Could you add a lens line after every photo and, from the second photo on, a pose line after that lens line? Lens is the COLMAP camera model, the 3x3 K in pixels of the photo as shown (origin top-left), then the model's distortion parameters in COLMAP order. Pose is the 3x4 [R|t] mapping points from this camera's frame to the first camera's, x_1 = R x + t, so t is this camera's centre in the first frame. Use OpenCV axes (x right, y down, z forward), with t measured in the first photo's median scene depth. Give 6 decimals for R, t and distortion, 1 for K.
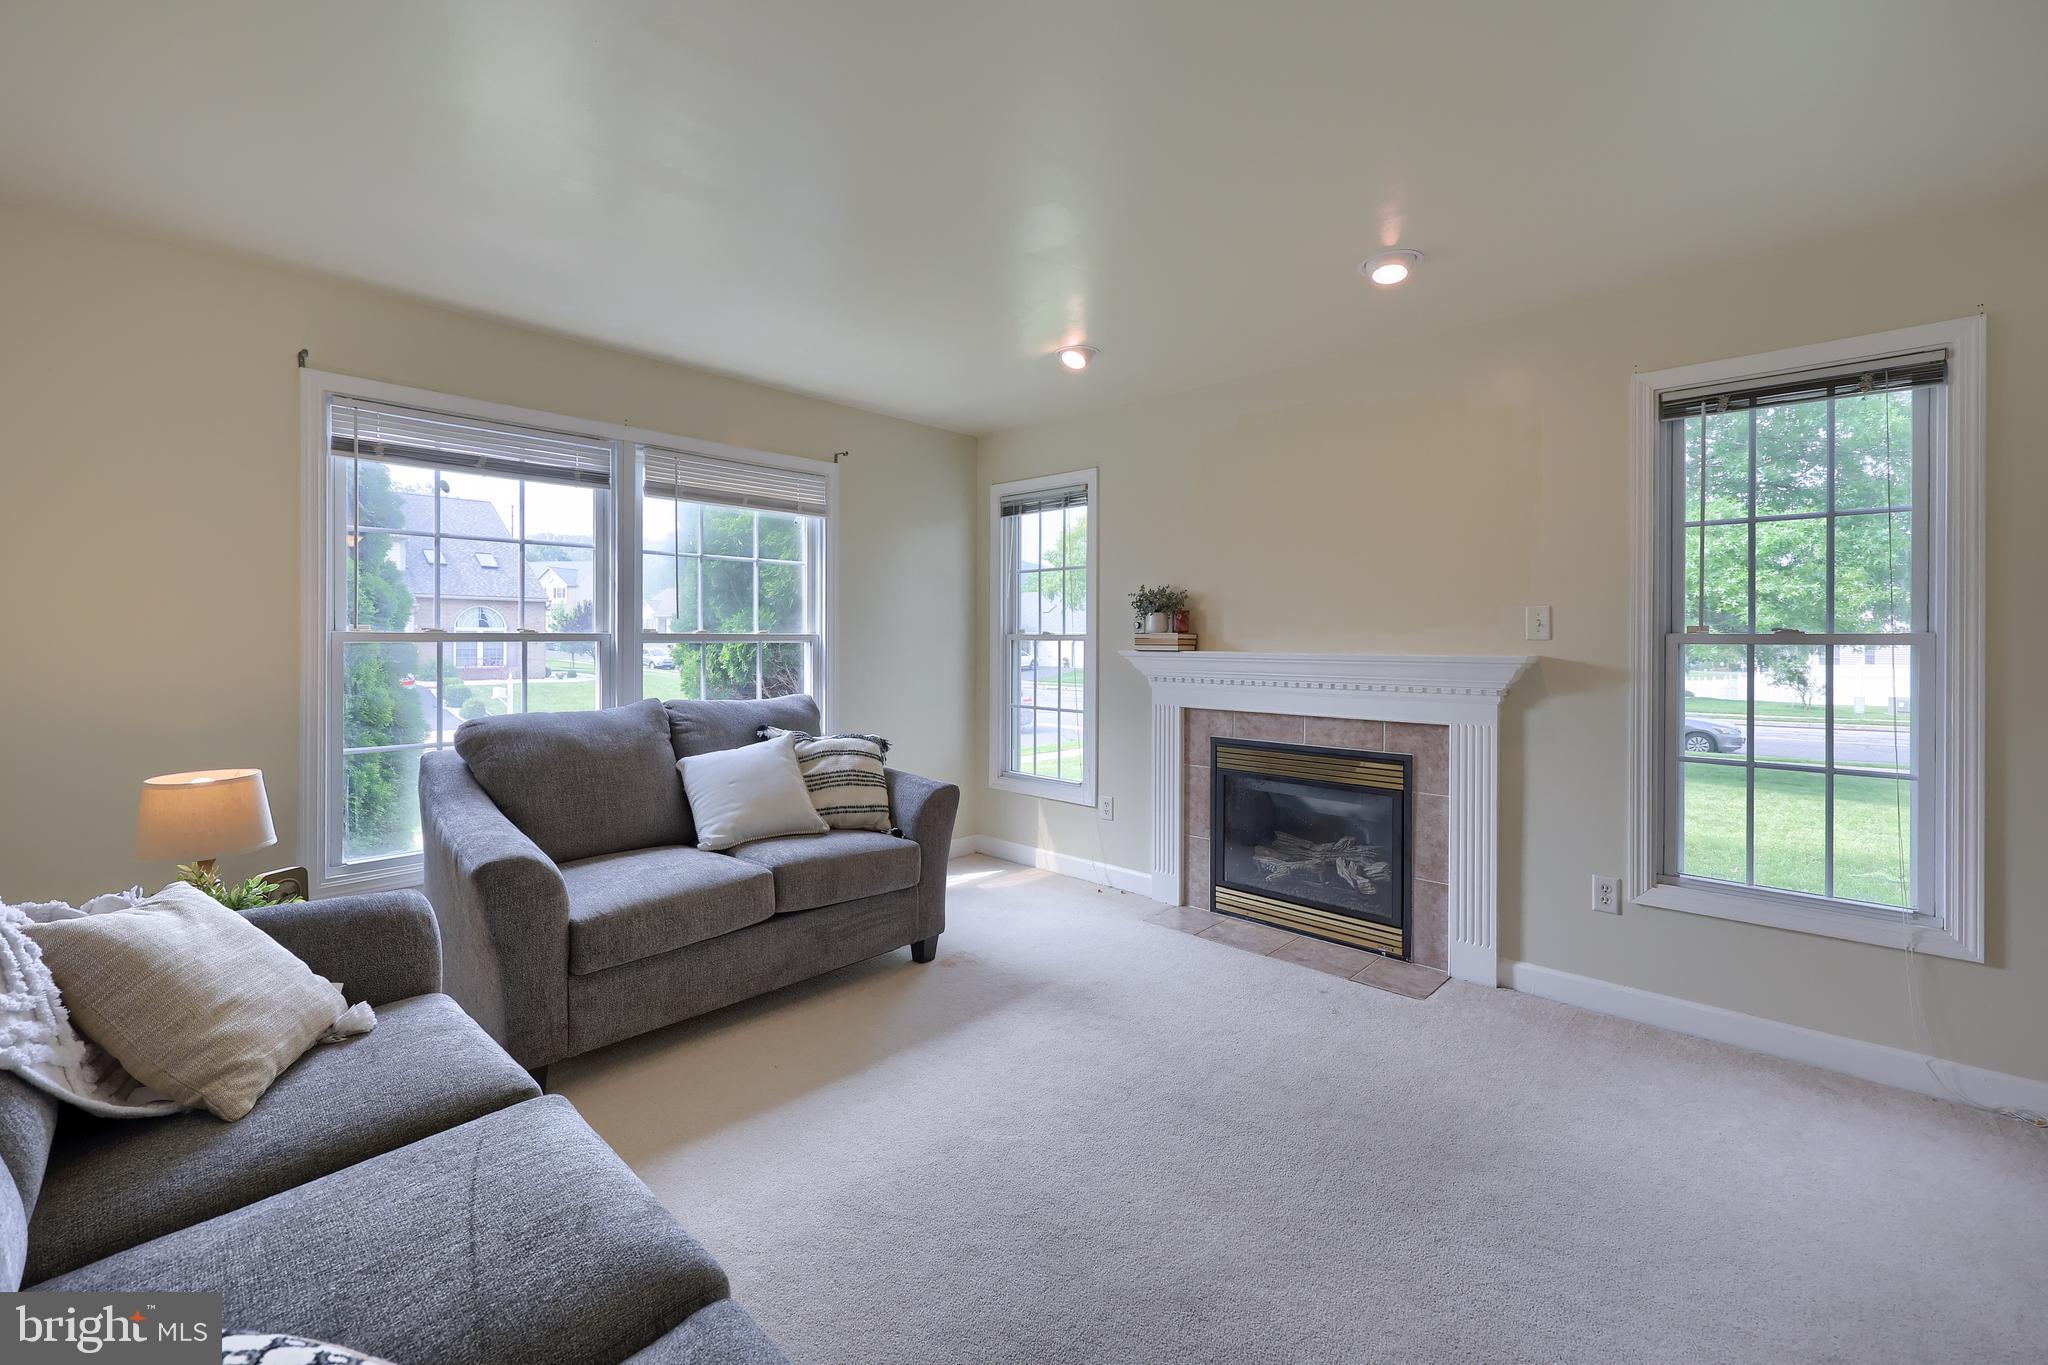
lens RADIAL K [[856.3, 0, 1050.0], [0, 856.3, 645.5], [0, 0, 1]] dist [-0.002215, 0.000040]
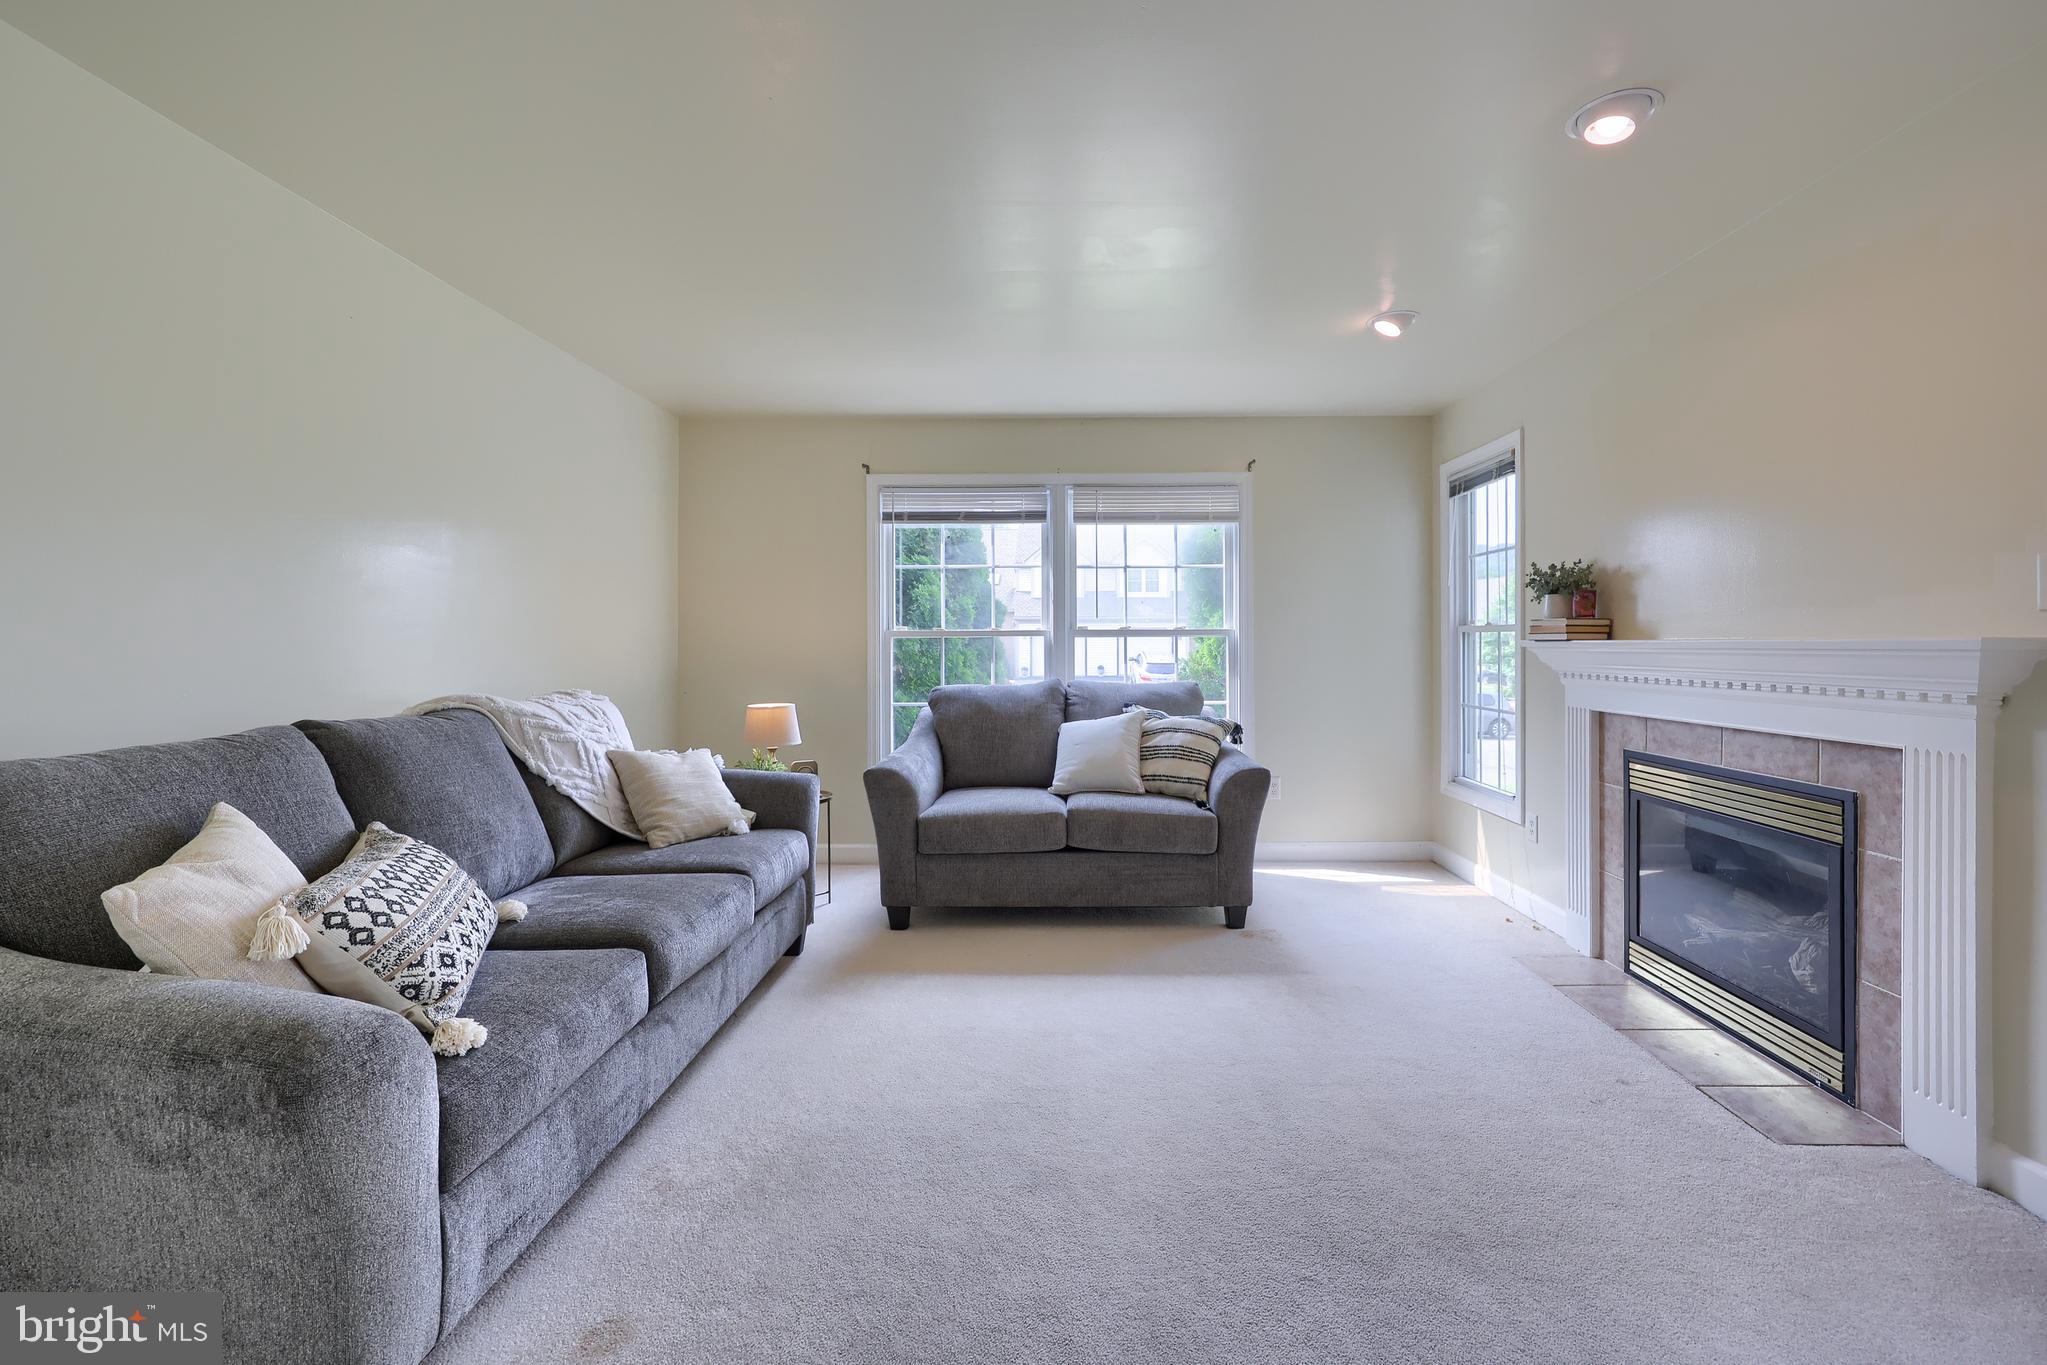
lens RADIAL K [[855.9, 0, 1049.5], [0, 855.9, 645.5], [0, 0, 1]] dist [-0.002215, 0.000040]
pose [[0.675762, -0.004605, -0.737105, 0.478696], [0.000816, 0.999985, -0.005499, 0.017972], [0.737119, 0.003114, 0.675755, 0.096770]]
